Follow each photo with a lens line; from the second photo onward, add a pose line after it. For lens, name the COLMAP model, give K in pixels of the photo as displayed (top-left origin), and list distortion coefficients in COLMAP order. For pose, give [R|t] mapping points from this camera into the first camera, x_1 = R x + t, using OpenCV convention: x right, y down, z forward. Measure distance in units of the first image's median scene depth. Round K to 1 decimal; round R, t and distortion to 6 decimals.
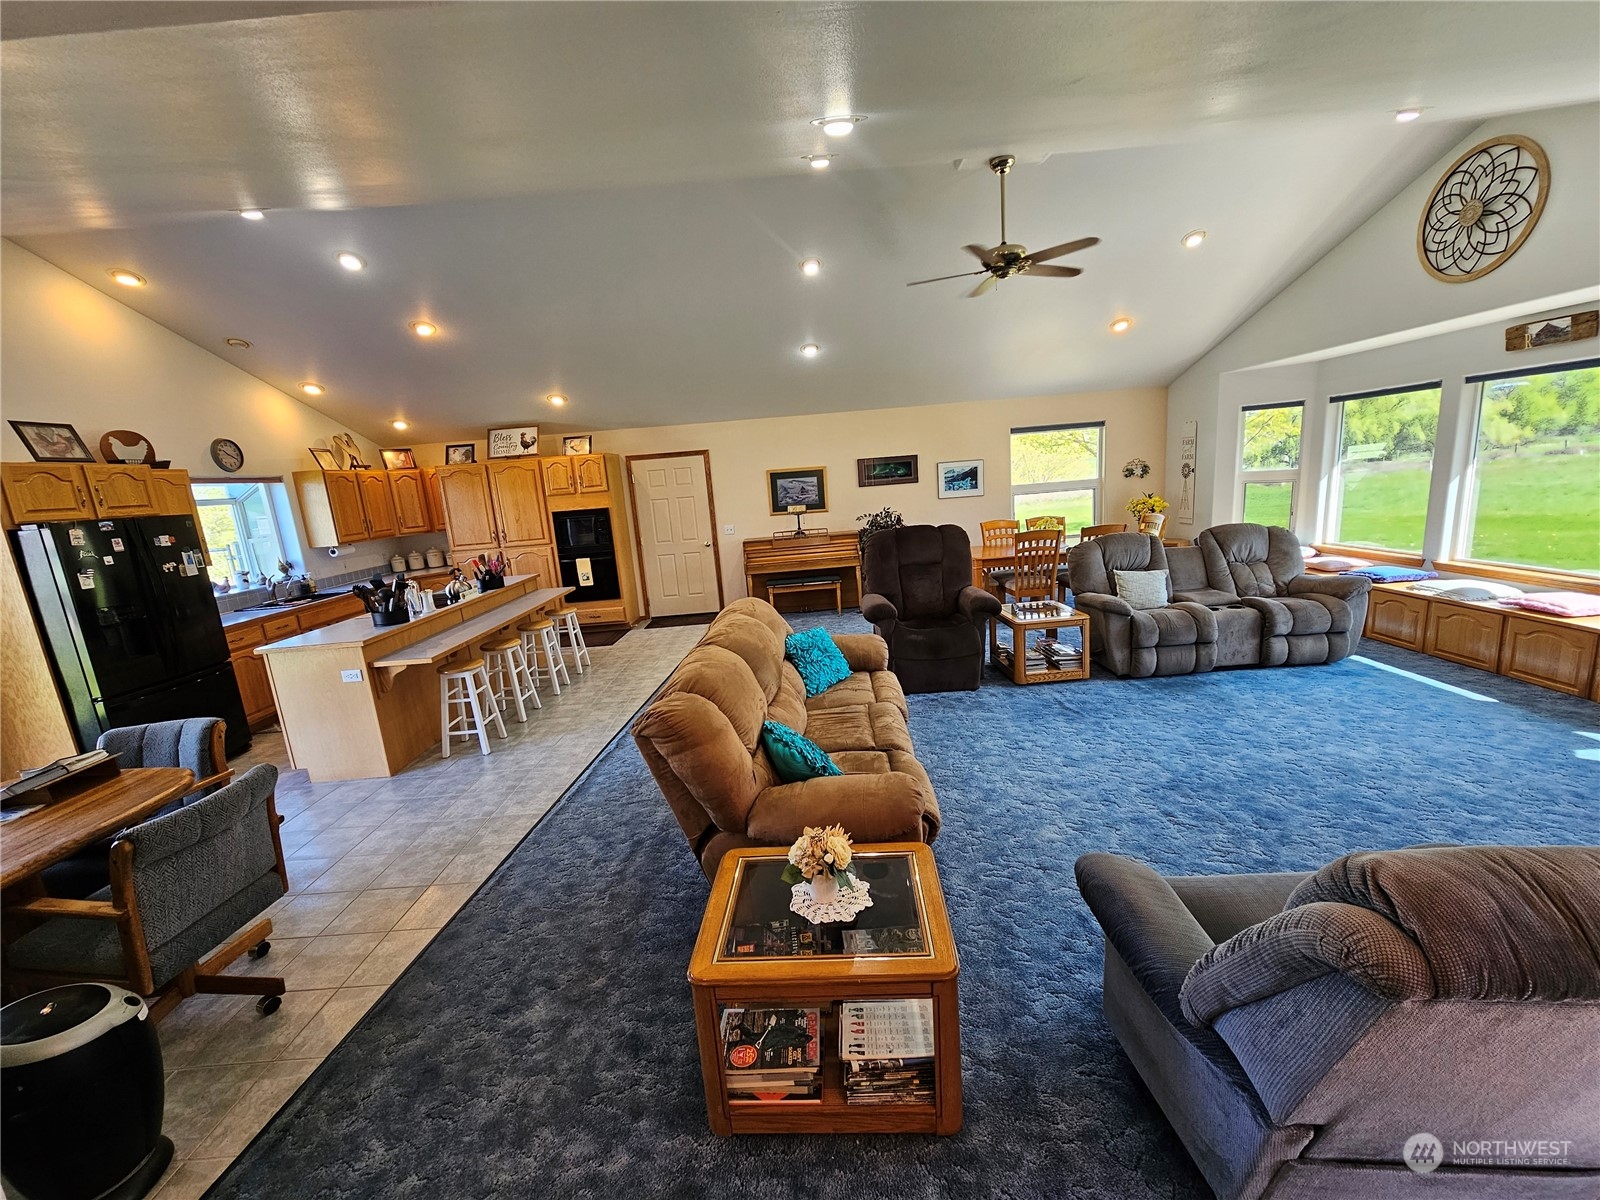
lens RADIAL K [[653.0, 0, 804.7], [0, 653.0, 605.6], [0, 0, 1]] dist [0.000722, -0.000365]
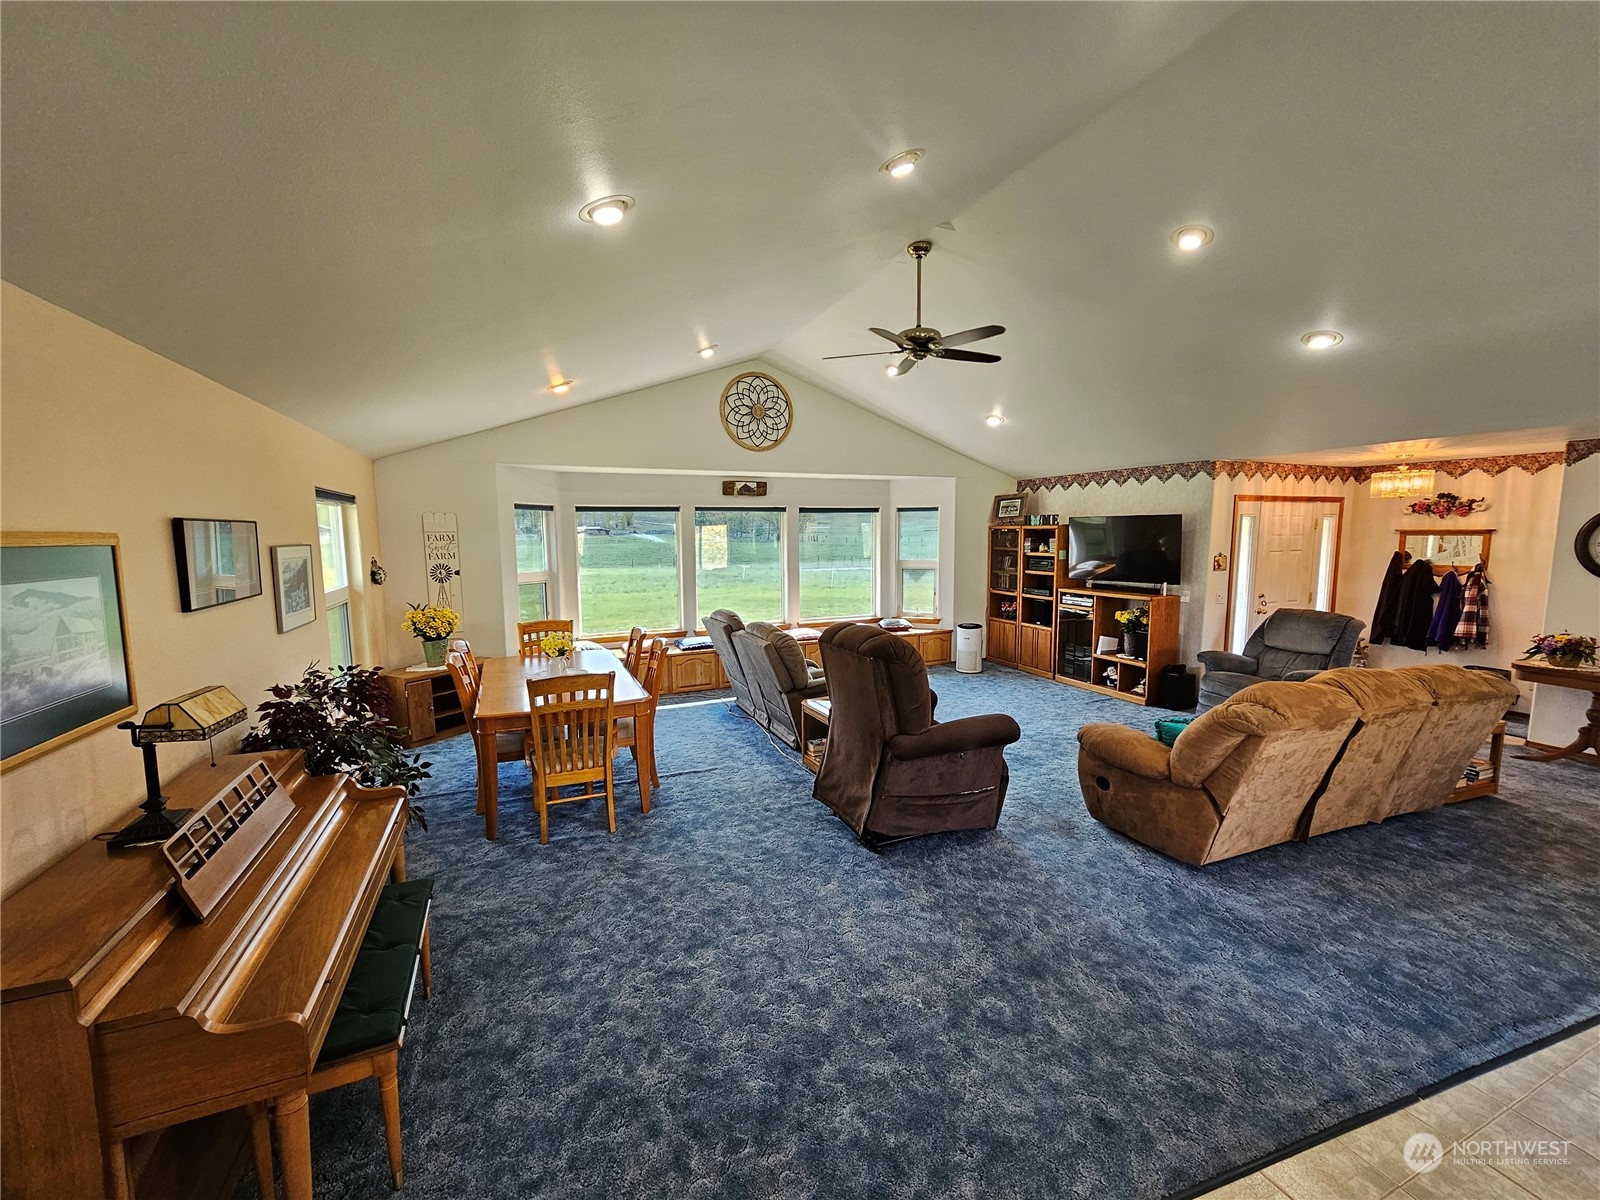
lens RADIAL K [[653.0, 0, 804.7], [0, 653.0, 605.6], [0, 0, 1]] dist [0.000722, -0.000365]
pose [[-0.385316, -0.027770, 0.922367, -0.365379], [0.219009, 0.968236, 0.120641, -0.198420], [-0.896419, 0.248491, -0.366995, 1.070389]]
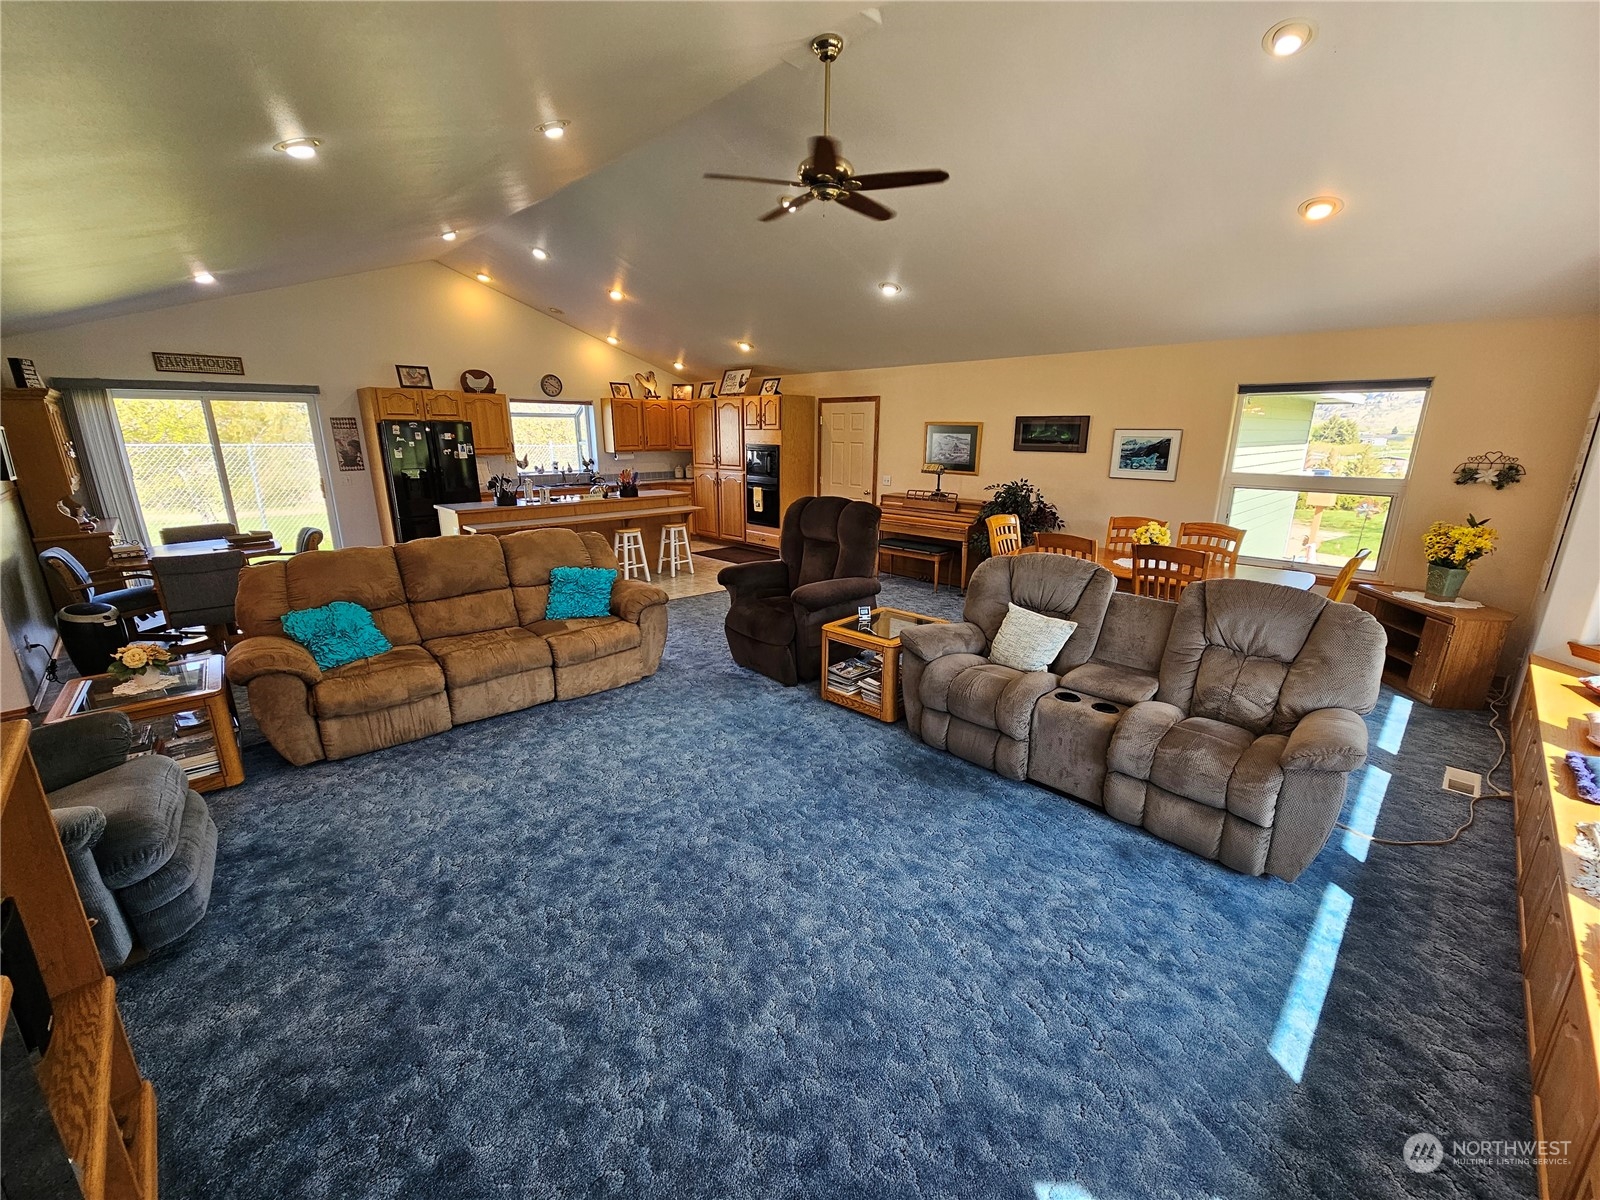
lens RADIAL K [[653.0, 0, 804.7], [0, 653.0, 605.6], [0, 0, 1]] dist [0.000722, -0.000365]
pose [[0.687961, 0.265753, -0.675340, 0.640023], [-0.199789, 0.963940, 0.175797, -0.105282], [0.697706, 0.013984, 0.716248, 0.276753]]
